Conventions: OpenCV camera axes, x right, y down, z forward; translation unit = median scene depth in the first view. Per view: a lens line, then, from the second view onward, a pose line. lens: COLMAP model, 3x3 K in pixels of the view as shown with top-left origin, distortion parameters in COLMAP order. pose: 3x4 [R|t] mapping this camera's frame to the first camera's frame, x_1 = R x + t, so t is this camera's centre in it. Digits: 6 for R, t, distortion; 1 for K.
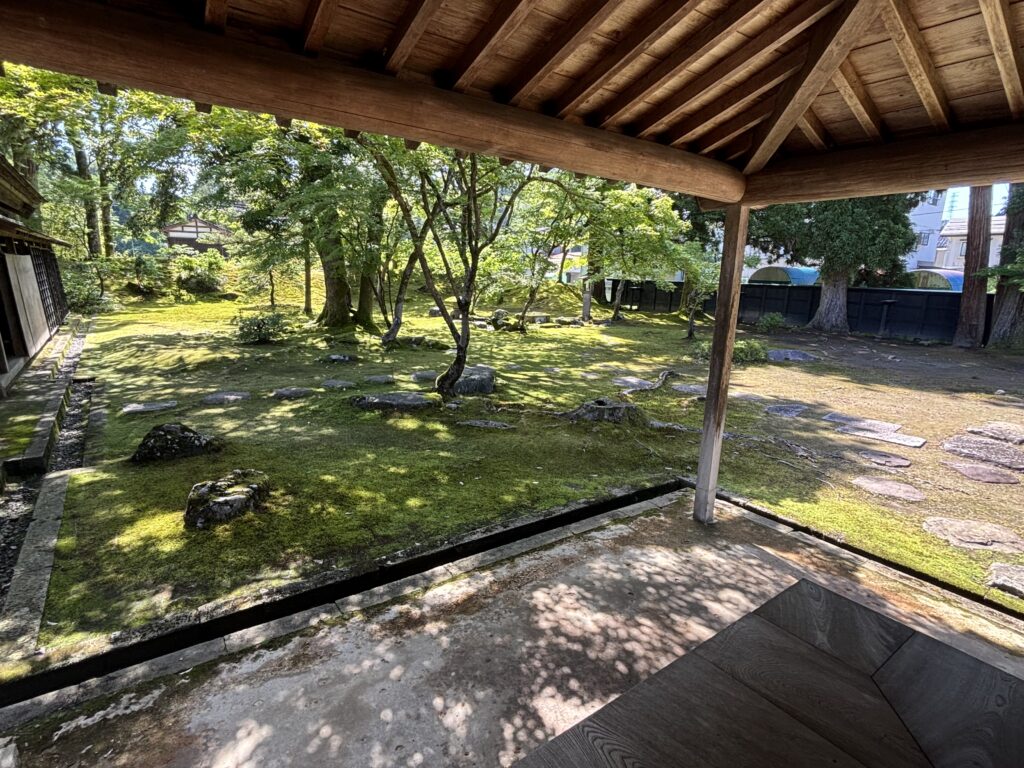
lens RADIAL K [[502.1, 0, 510.5], [0, 502.1, 385.9], [0, 0, 1]] dist [0.000493, -0.000192]
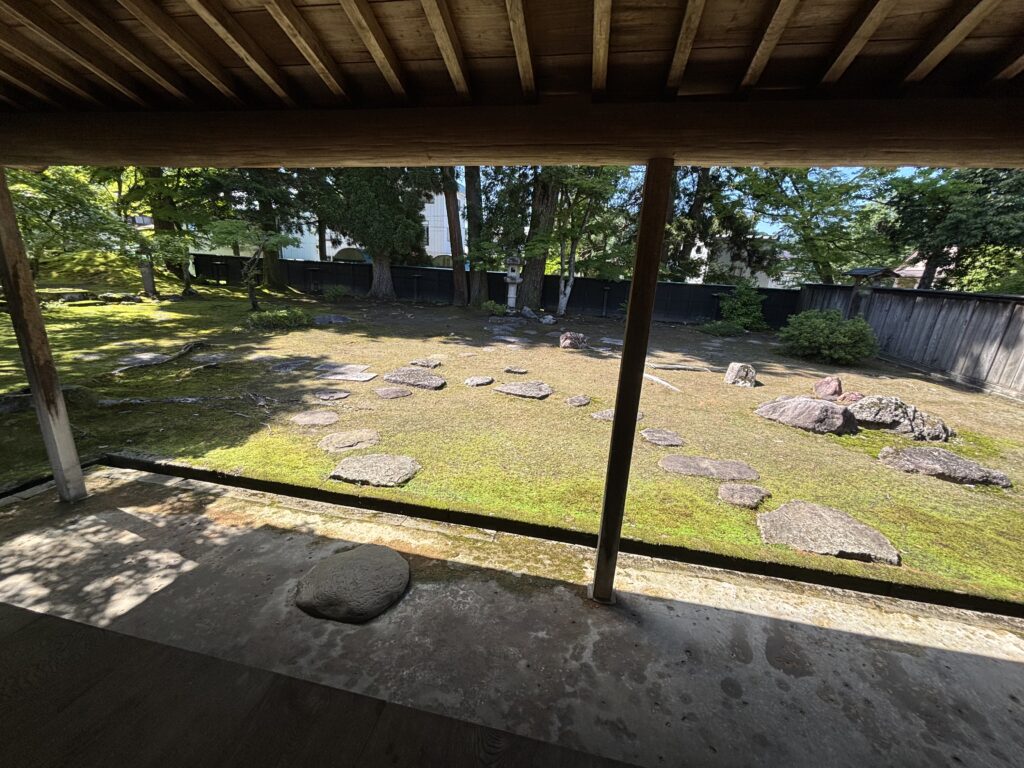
lens RADIAL K [[412.3, 0, 512.0], [0, 412.3, 383.0], [0, 0, 1]] dist [-0.002227, -0.000115]
pose [[0.727361, -0.169616, 0.664963, 0.172648], [0.113261, 0.985357, 0.127452, 0.014031], [-0.676844, -0.017390, 0.735921, -0.051413]]
